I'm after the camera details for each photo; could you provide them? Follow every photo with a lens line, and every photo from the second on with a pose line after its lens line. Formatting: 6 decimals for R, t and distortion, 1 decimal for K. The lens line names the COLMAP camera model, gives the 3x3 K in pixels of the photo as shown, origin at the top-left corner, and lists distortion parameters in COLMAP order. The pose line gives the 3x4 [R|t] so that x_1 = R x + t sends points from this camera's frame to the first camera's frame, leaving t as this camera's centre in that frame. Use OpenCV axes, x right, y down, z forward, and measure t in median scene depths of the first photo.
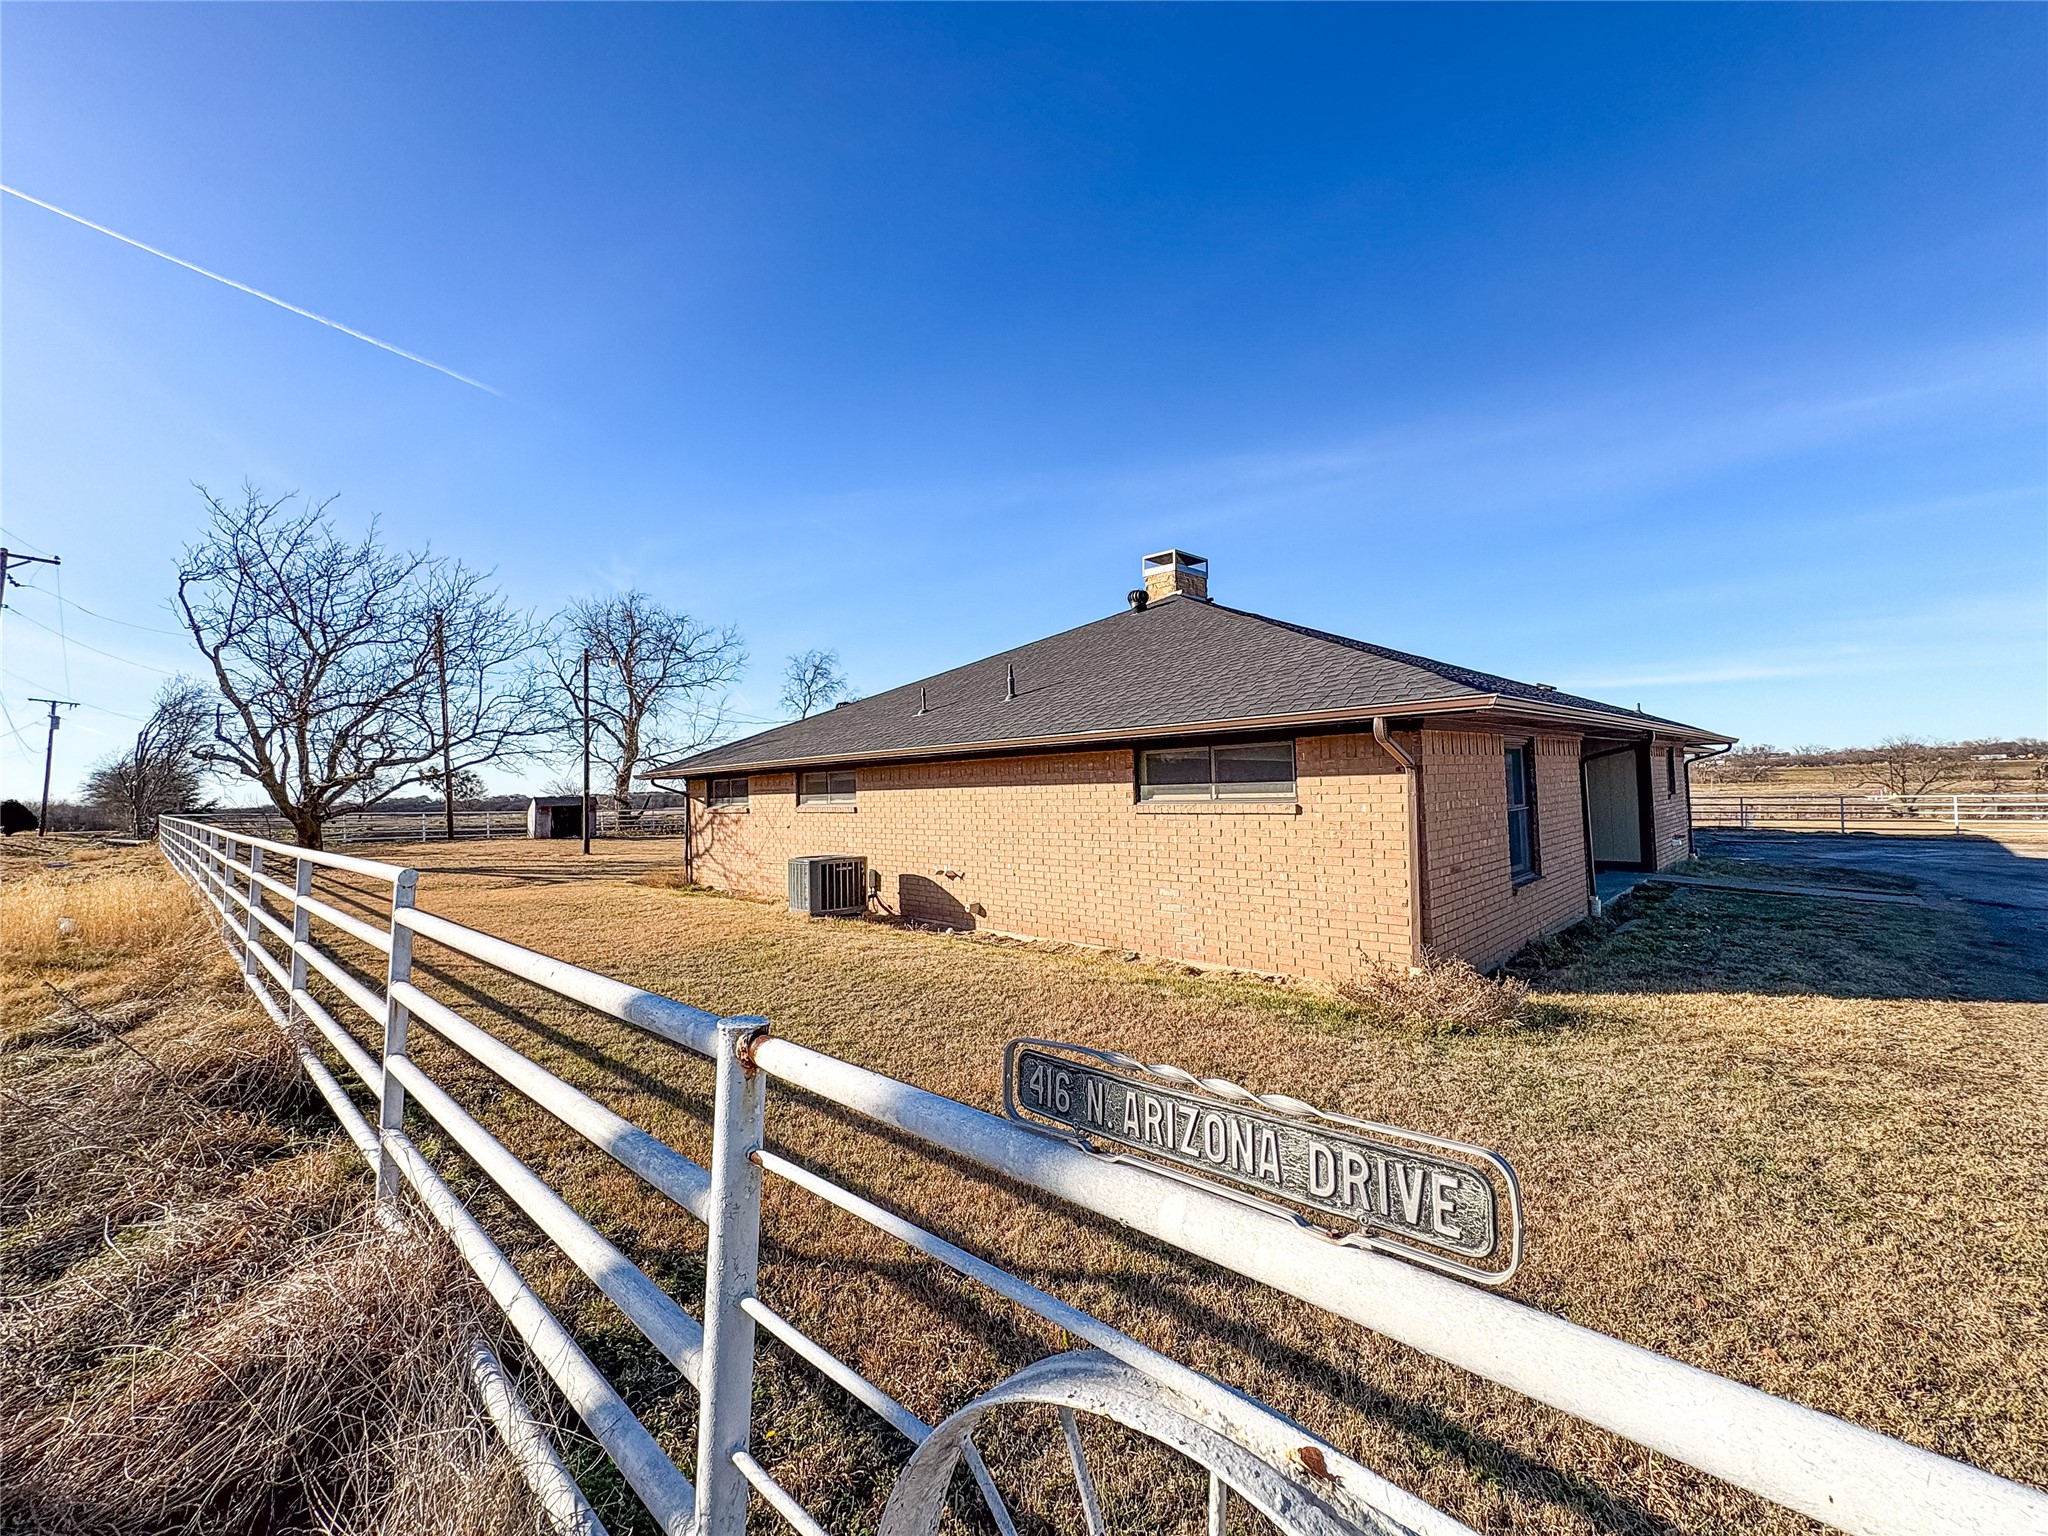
lens RADIAL K [[811.4, 0, 1024.1], [0, 811.4, 770.8], [0, 0, 1]] dist [-0.000951, 0.000254]
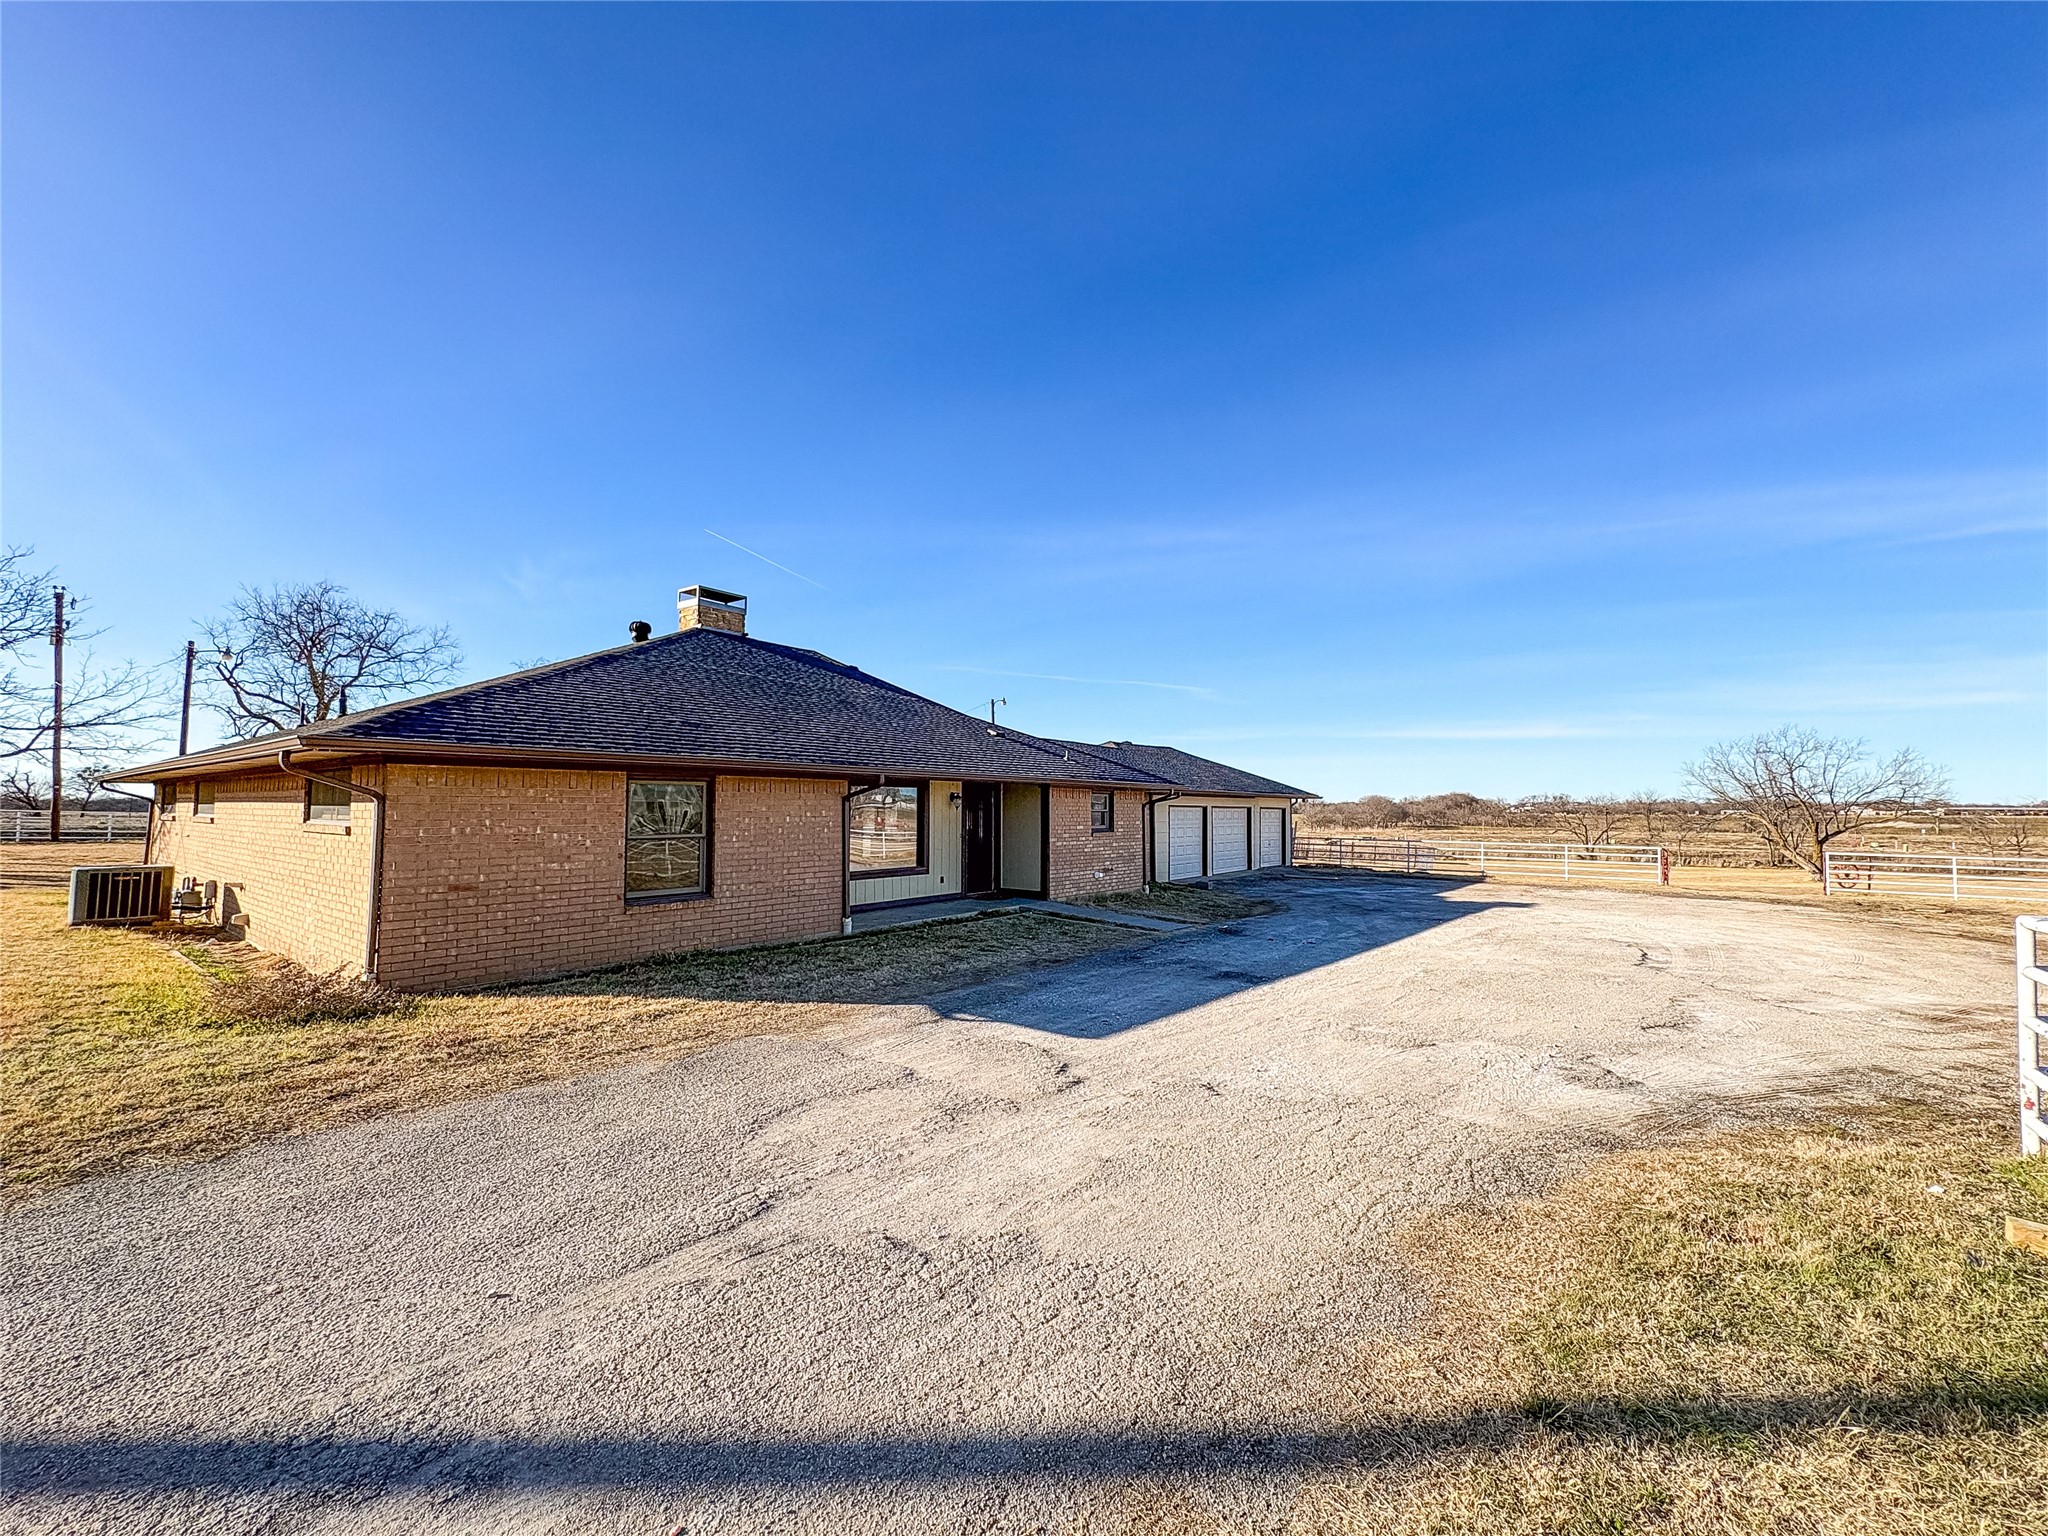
lens RADIAL K [[811.4, 0, 1024.1], [0, 811.4, 770.8], [0, 0, 1]] dist [-0.000951, 0.000254]
pose [[0.988205, 0.043833, 0.146726, 0.437662], [-0.039605, 0.998715, -0.031612, -0.014785], [-0.147923, 0.025428, 0.988672, -0.096805]]
